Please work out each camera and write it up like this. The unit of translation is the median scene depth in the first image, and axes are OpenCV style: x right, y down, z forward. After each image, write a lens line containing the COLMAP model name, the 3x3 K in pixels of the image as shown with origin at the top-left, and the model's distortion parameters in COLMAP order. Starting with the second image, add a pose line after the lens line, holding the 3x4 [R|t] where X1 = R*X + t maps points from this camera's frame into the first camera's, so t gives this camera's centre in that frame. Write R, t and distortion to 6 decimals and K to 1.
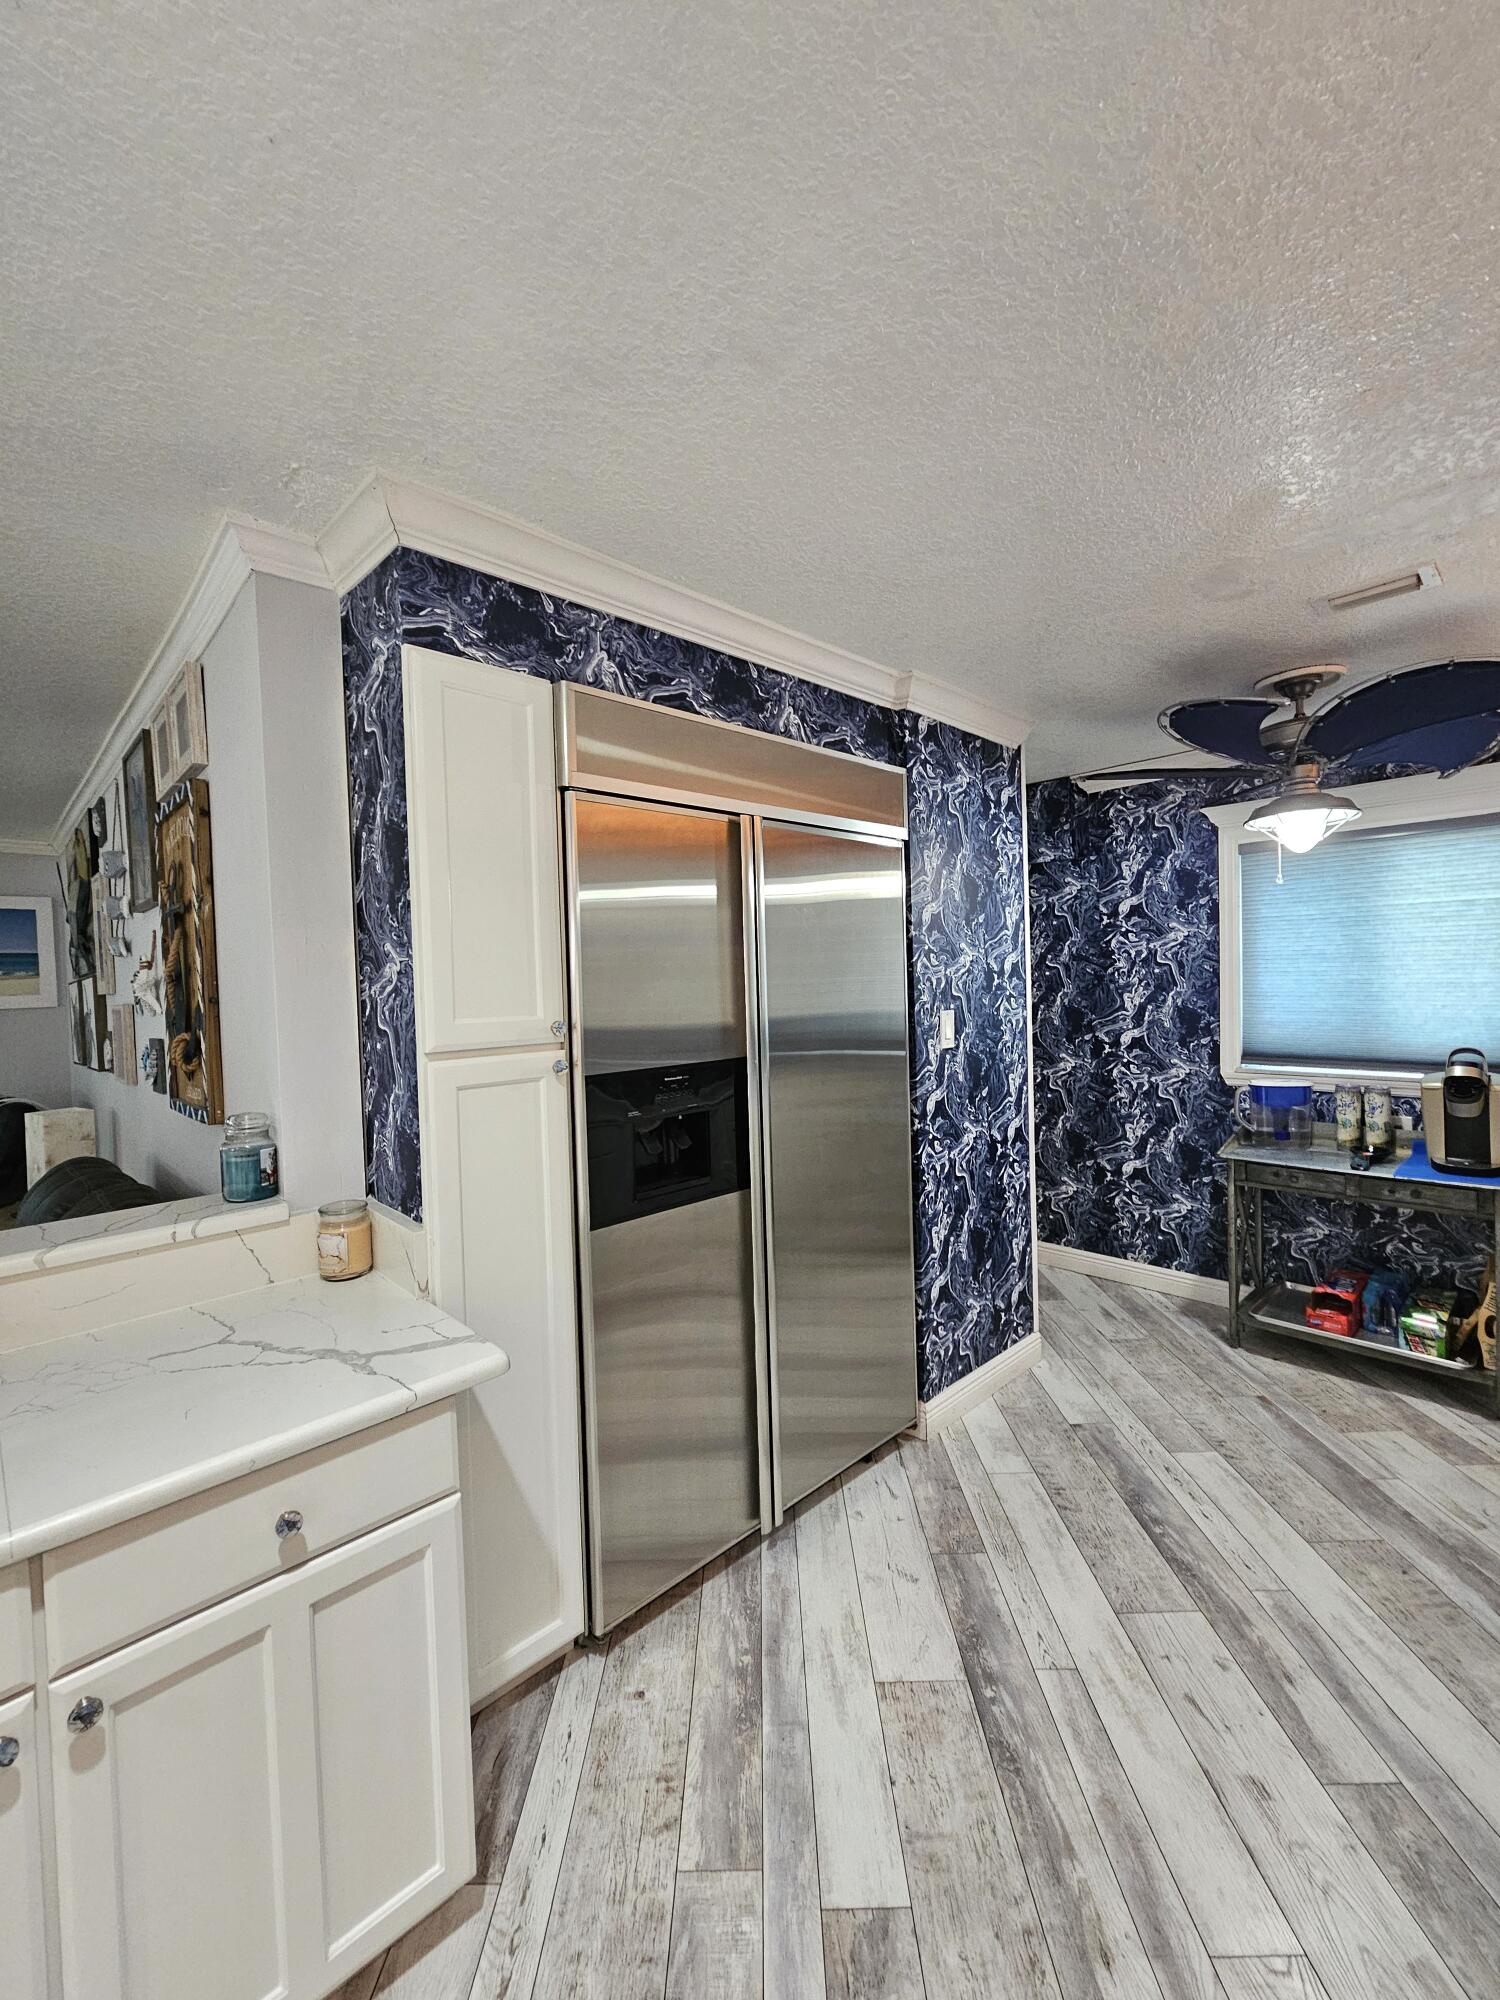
lens RADIAL K [[829.0, 0, 750.0], [0, 829.0, 1000.0], [0, 0, 1]] dist [0.001606, 0.000163]
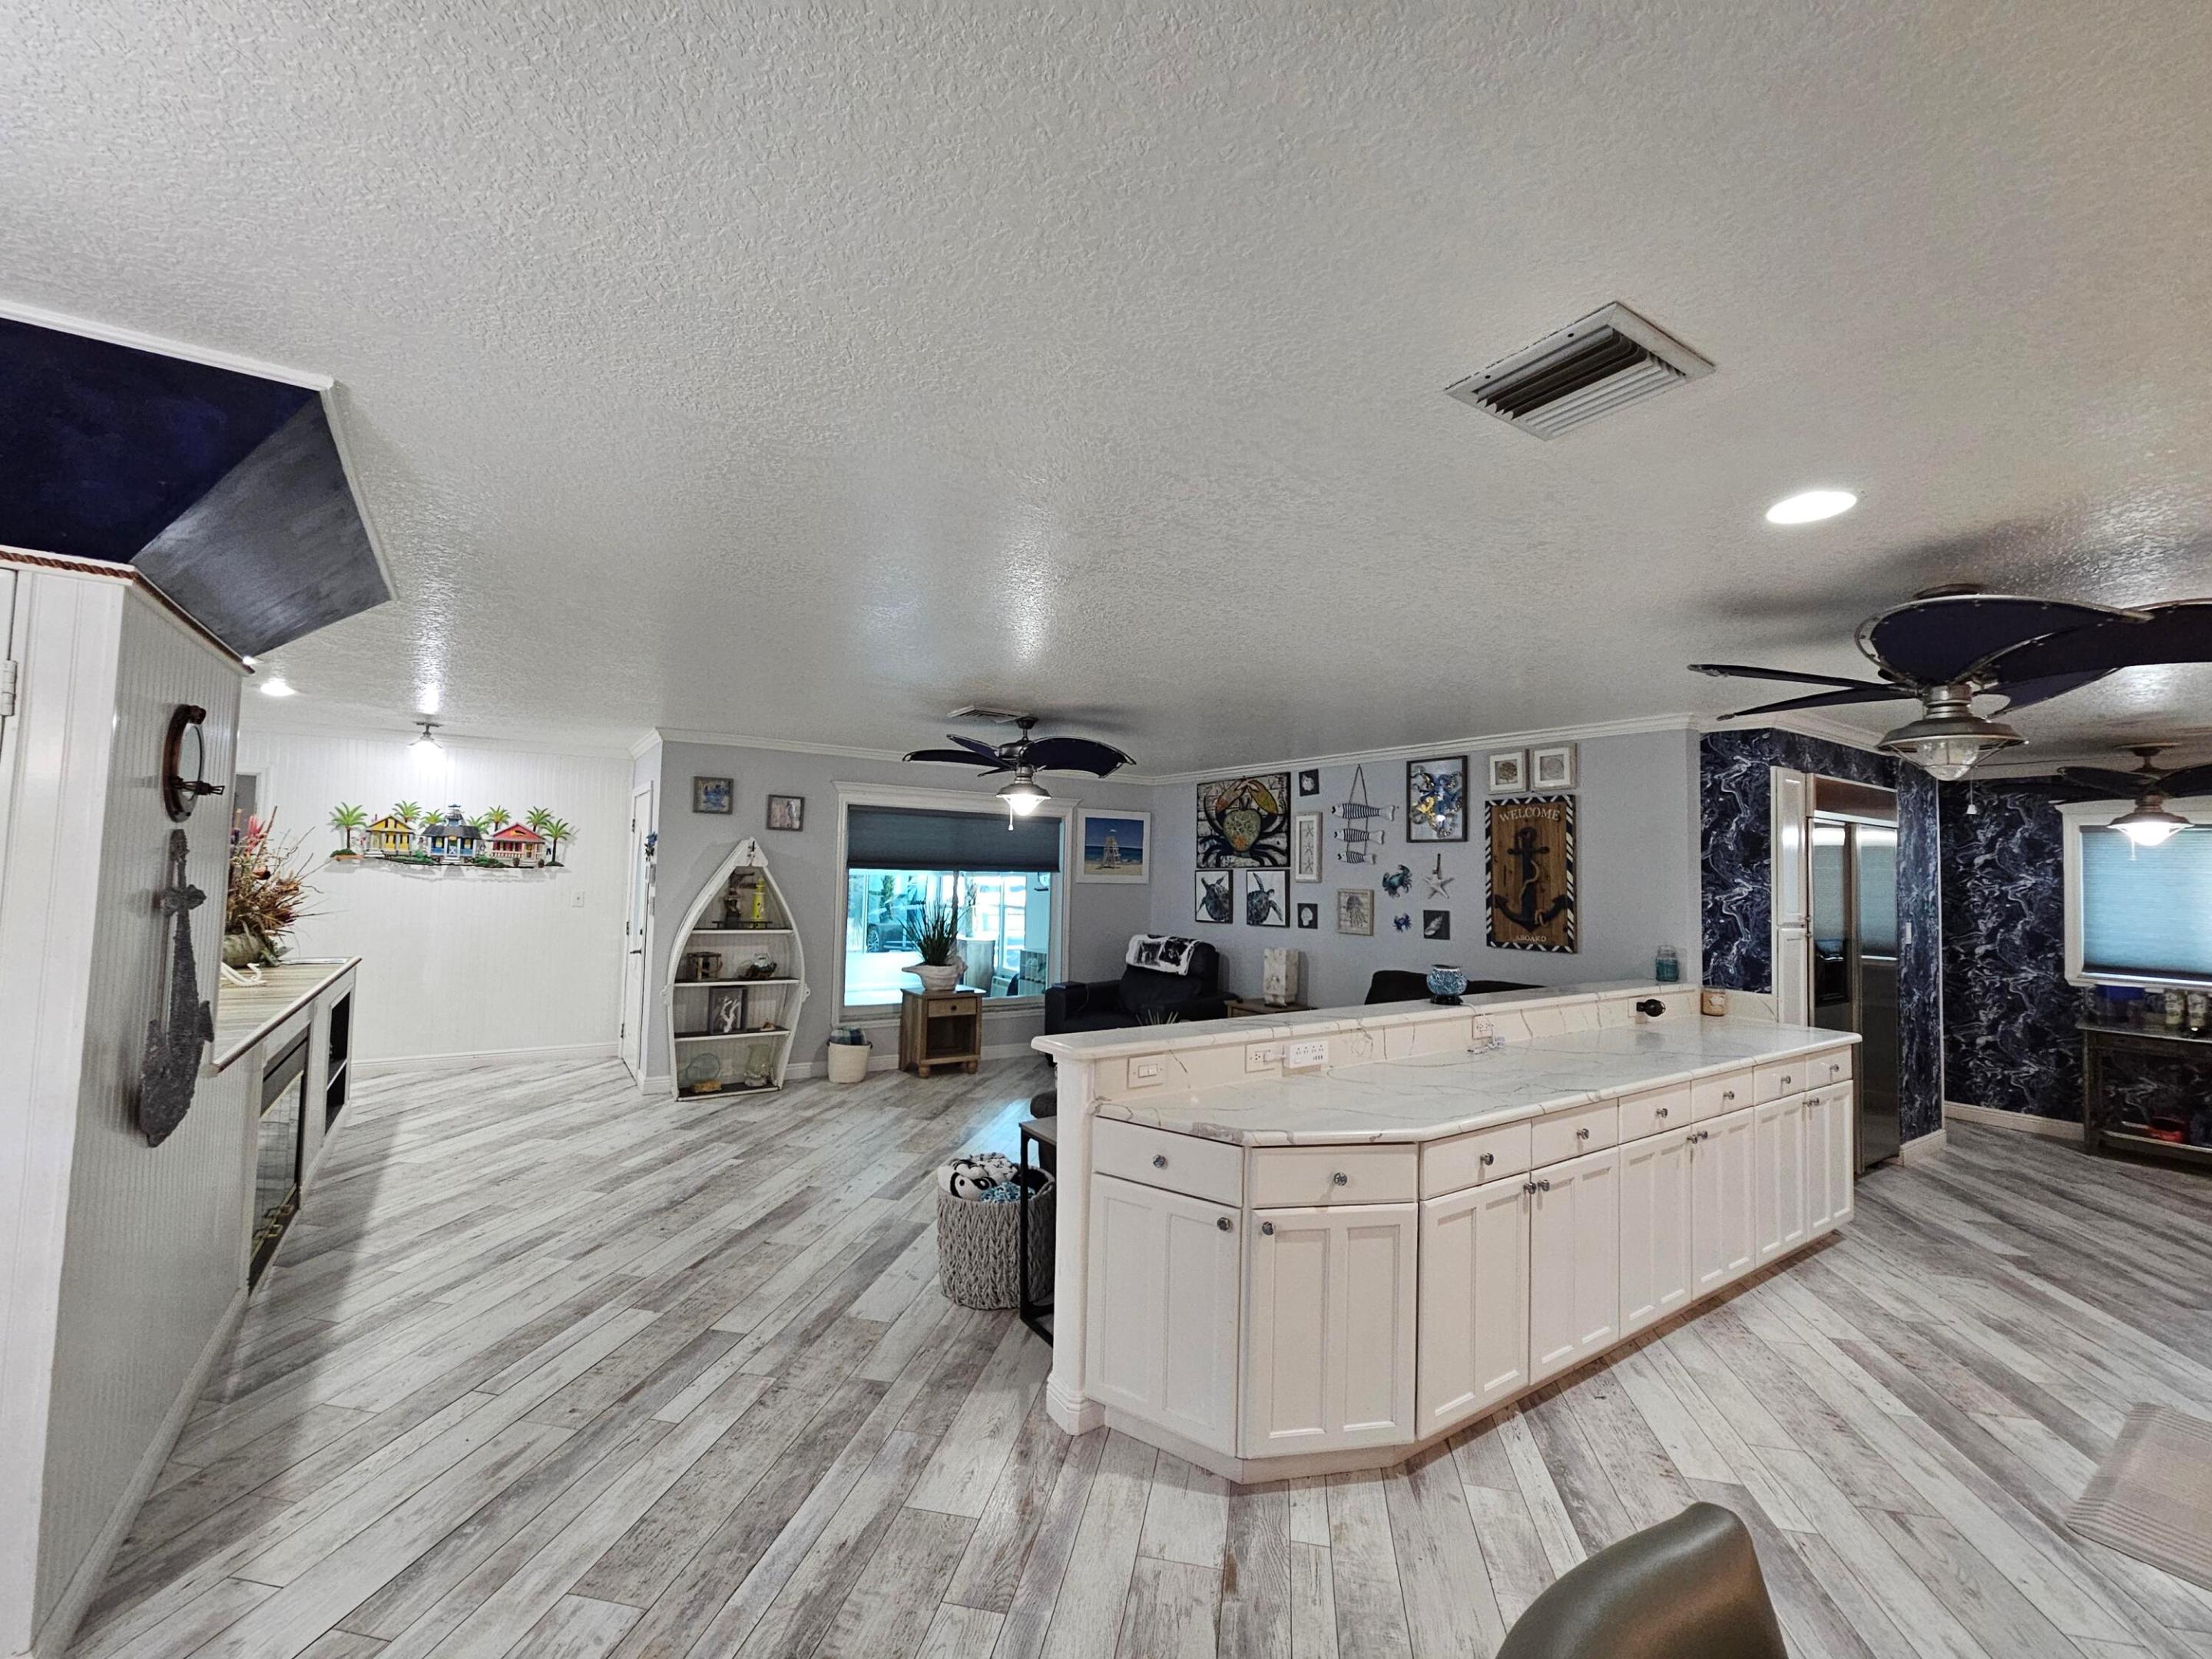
lens RADIAL K [[916.9, 0, 1106.0], [0, 916.9, 829.5], [0, 0, 1]] dist [0.001606, 0.000163]
pose [[0.983017, 0.046893, -0.177423, -0.920801], [-0.059427, 0.996048, -0.066005, 0.037956], [0.173627, 0.075428, 0.981919, -1.022806]]
